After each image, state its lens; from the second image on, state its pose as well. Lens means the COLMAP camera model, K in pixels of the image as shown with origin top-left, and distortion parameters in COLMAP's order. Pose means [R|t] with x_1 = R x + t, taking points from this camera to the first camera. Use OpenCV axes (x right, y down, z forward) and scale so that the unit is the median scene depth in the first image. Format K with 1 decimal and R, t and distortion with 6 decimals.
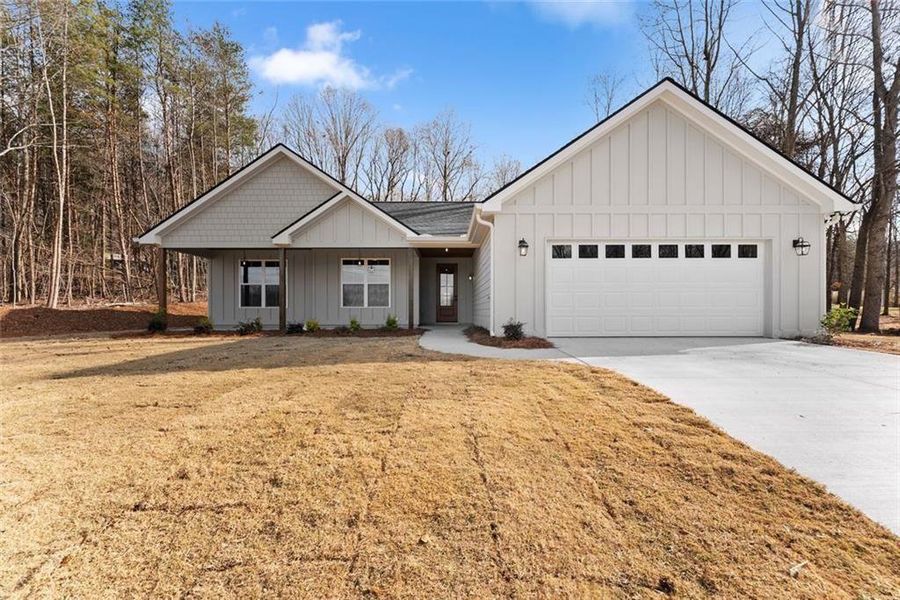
lens RADIAL K [[374.2, 0, 451.9], [0, 374.2, 310.6], [0, 0, 1]] dist [0.001215, 0.000281]
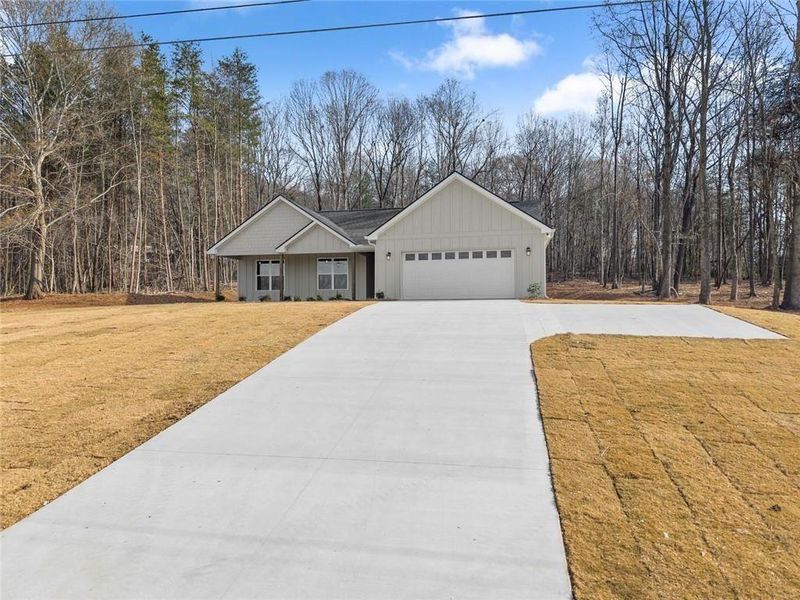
lens RADIAL K [[548.6, 0, 400.0], [0, 548.6, 300.0], [0, 0, 1]] dist [0.006235, -0.005133]
pose [[0.975361, -0.007617, -0.220486, 0.596587], [0.003617, 0.999822, -0.018540, 0.085458], [0.220587, 0.017286, 0.975214, -1.256129]]
